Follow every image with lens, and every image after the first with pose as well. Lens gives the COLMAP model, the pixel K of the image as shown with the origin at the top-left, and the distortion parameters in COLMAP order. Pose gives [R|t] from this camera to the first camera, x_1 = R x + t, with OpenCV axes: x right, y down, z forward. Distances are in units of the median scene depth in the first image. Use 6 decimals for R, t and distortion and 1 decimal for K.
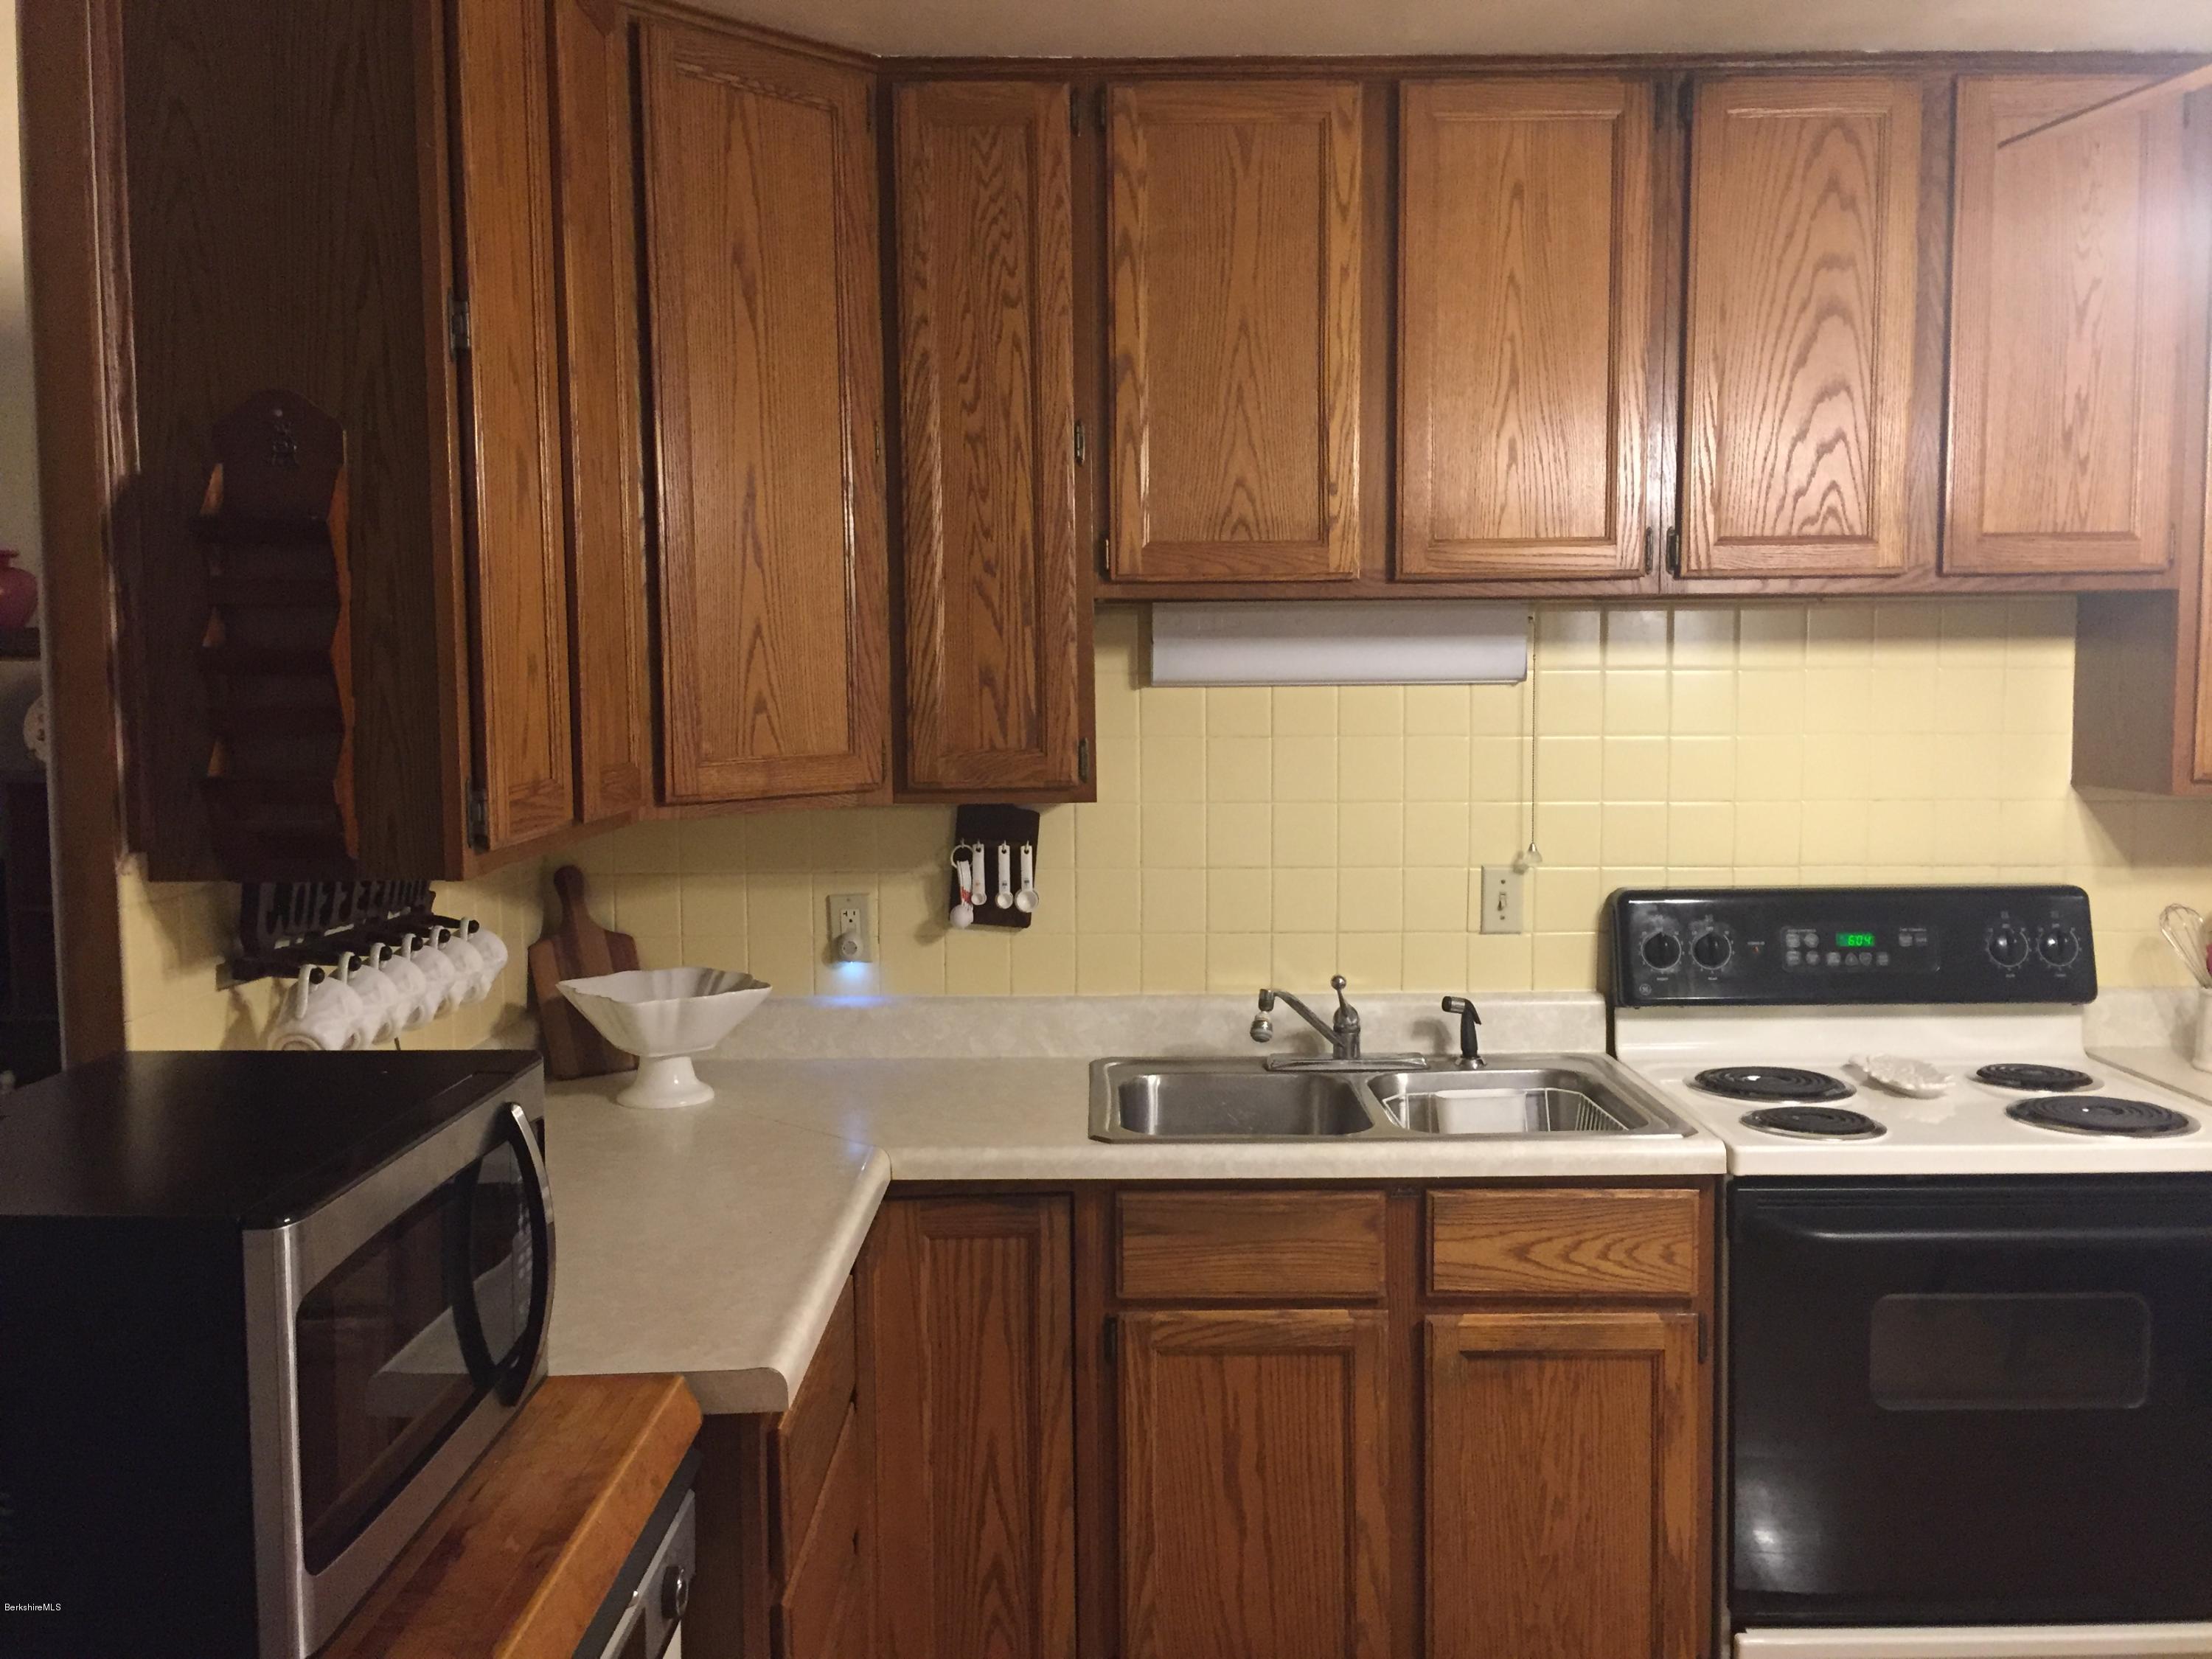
lens RADIAL K [[1888.2, 0, 1111.1], [0, 1888.2, 826.2], [0, 0, 1]] dist [0.051072, -0.014098]
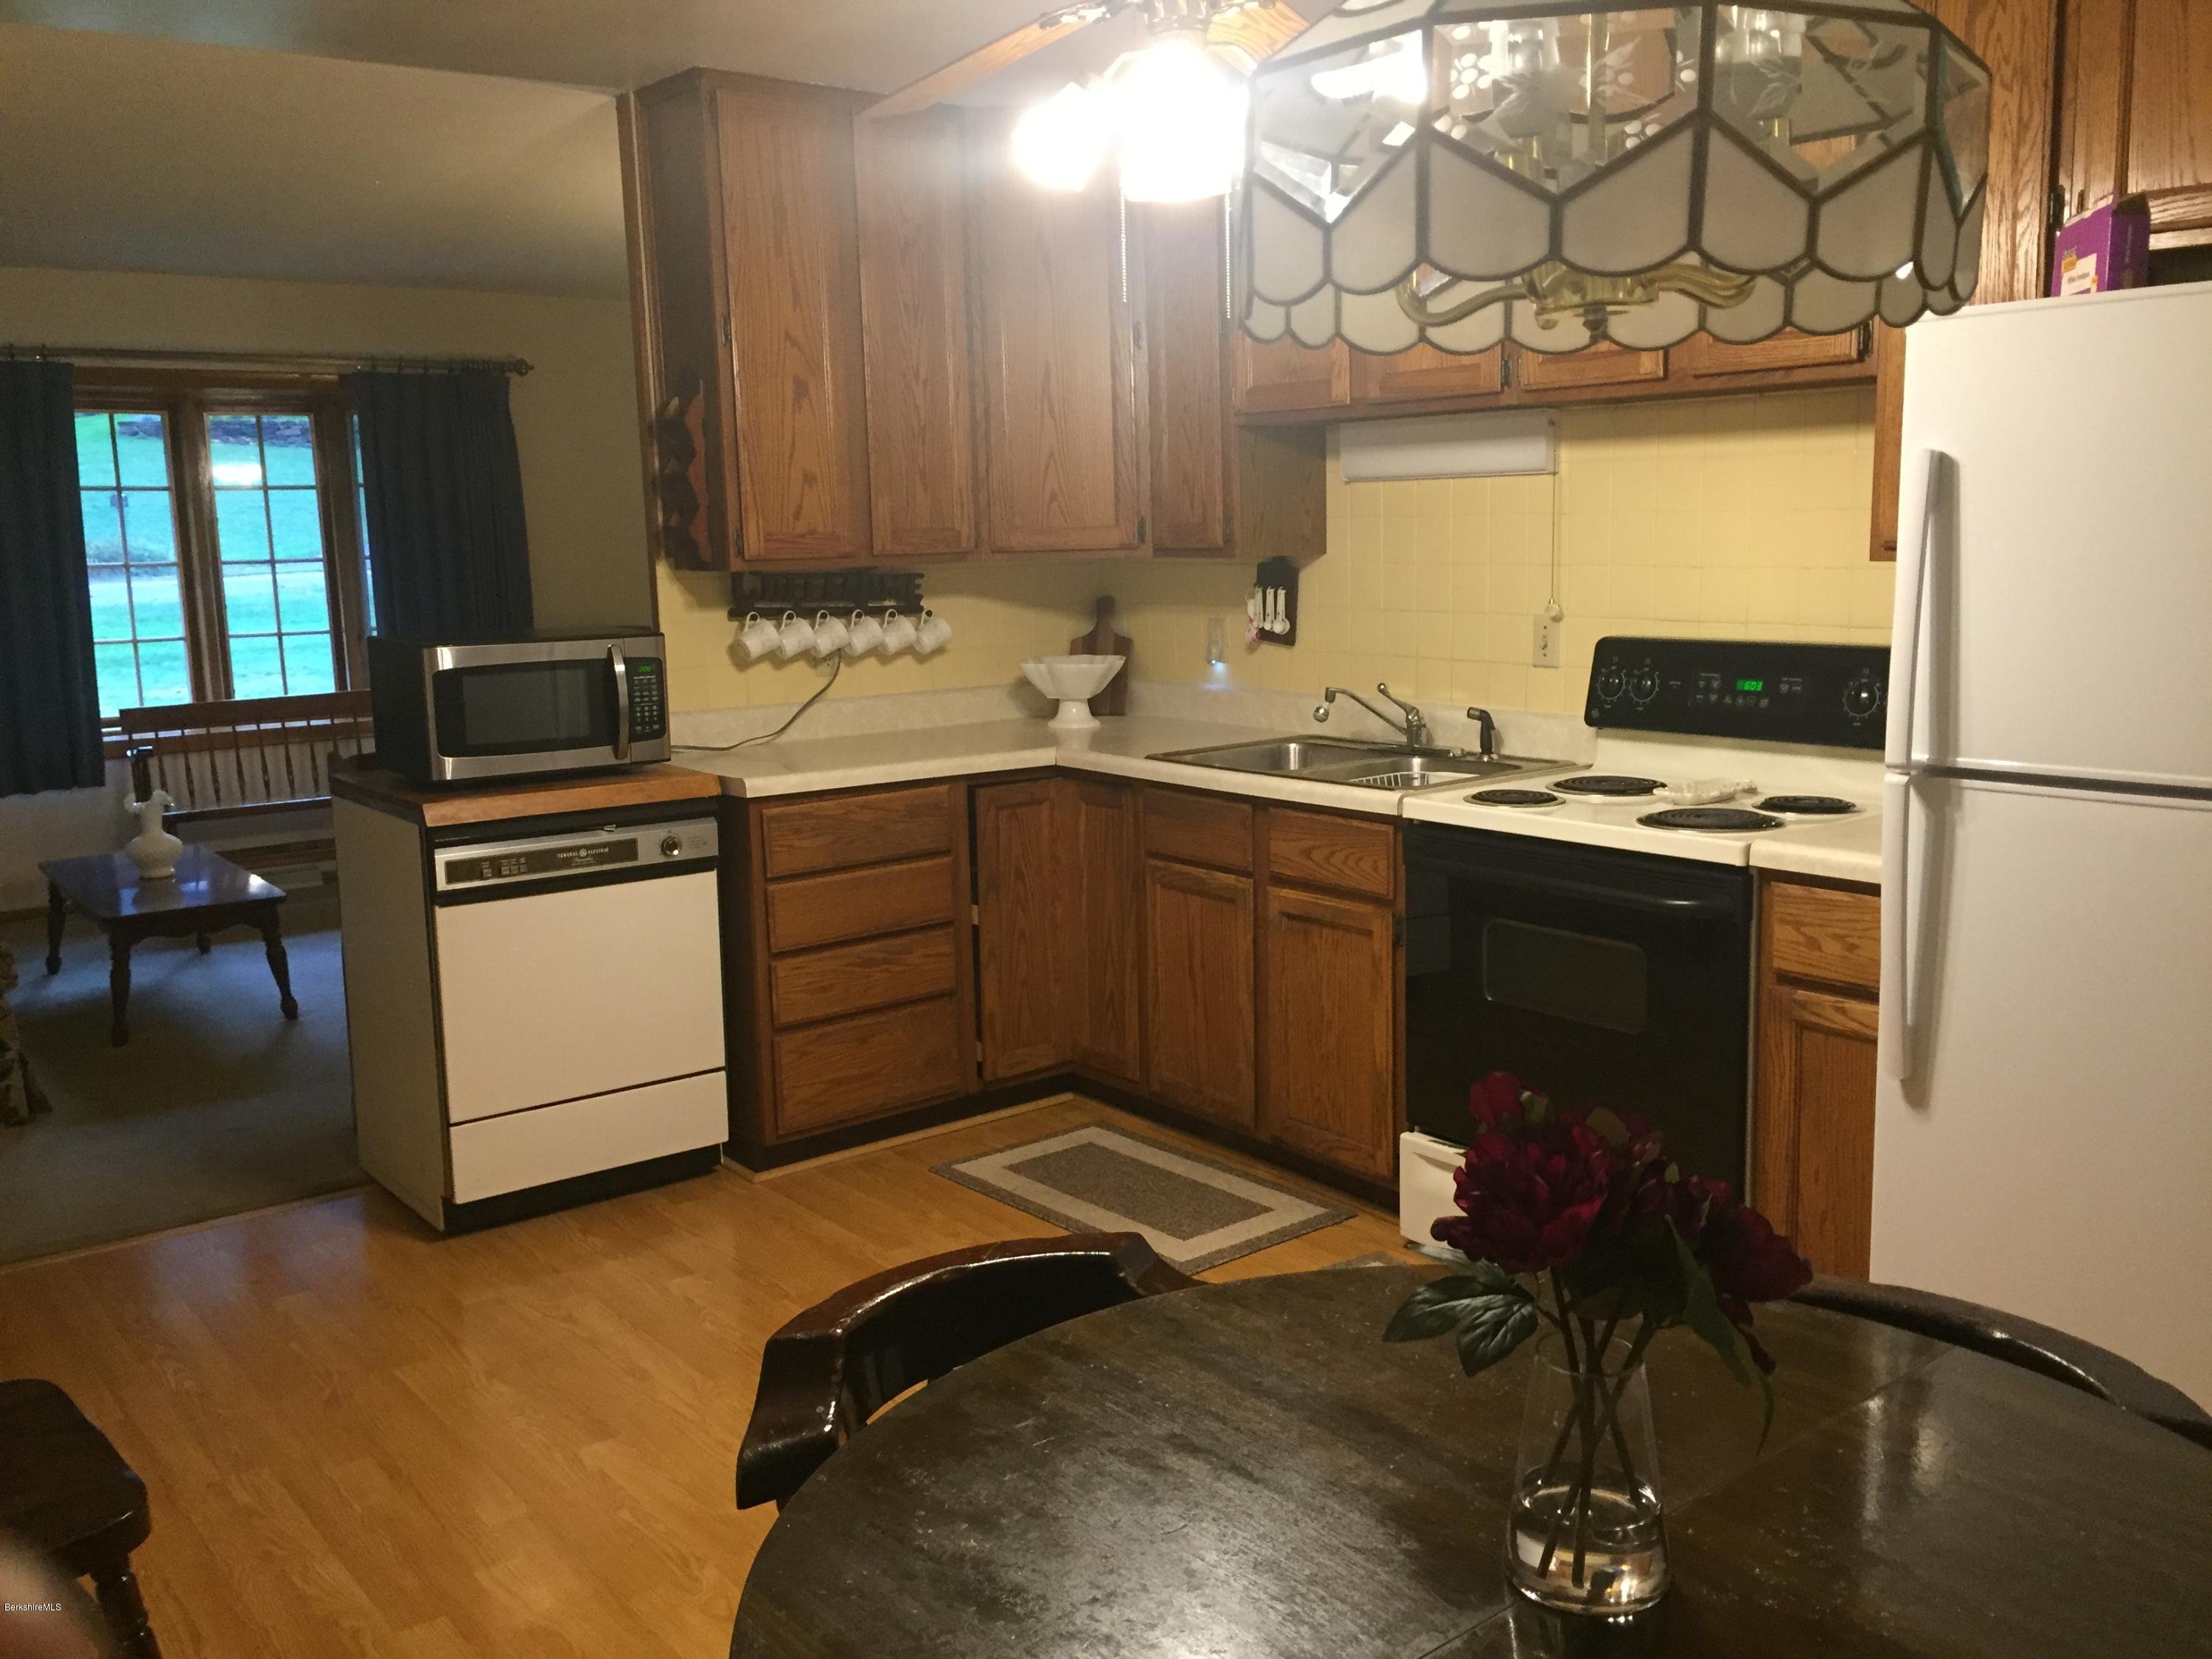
lens RADIAL K [[1888.2, 0, 1103.1], [0, 1888.2, 821.8], [0, 0, 1]] dist [0.051072, -0.014098]
pose [[0.611524, 0.121027, -0.781915, 1.262328], [-0.046368, 0.992015, 0.117284, 0.027530], [0.789866, -0.035466, 0.612253, -0.059820]]
